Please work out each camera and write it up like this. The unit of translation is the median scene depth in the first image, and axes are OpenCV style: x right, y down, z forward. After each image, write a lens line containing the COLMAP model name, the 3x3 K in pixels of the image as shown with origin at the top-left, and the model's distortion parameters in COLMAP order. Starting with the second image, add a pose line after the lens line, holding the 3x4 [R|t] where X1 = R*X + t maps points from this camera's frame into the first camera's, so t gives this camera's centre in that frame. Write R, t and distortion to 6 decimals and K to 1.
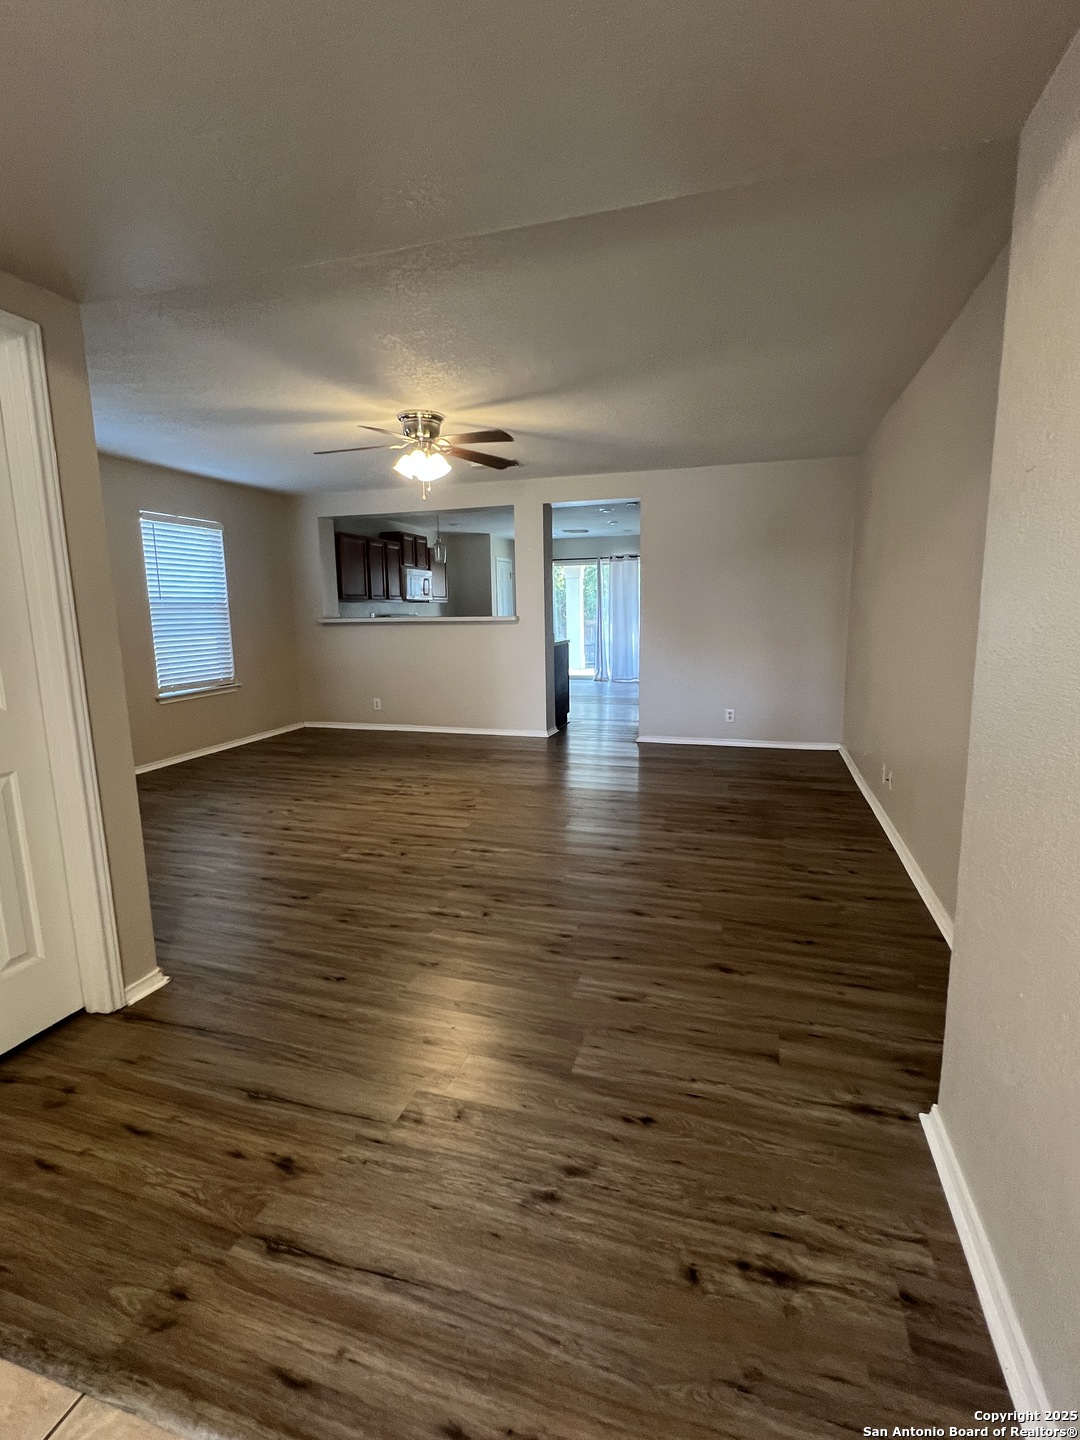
lens RADIAL K [[672.6, 0, 539.9], [0, 672.6, 718.3], [0, 0, 1]] dist [0.001796, 0.000234]
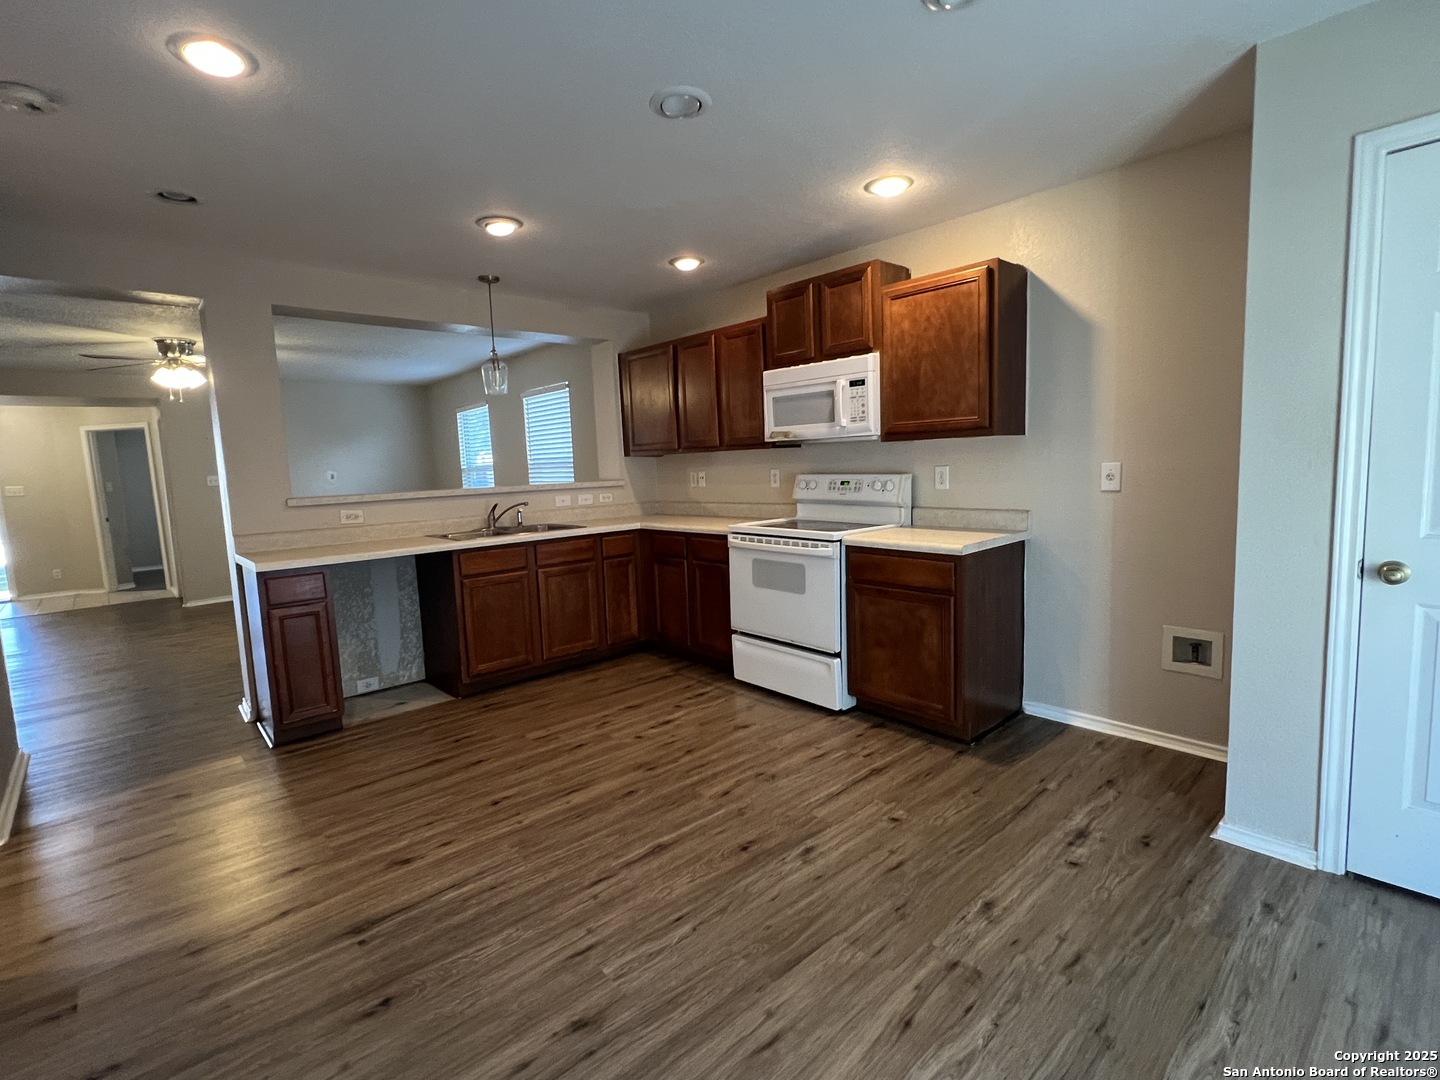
lens RADIAL K [[672.6, 0, 722.2], [0, 672.6, 539.7], [0, 0, 1]] dist [0.001796, 0.000234]
pose [[0.495879, -0.096406, 0.863024, -1.015846], [0.183427, 0.983023, 0.004417, -0.044054], [-0.848798, 0.156112, 0.505144, 0.554828]]
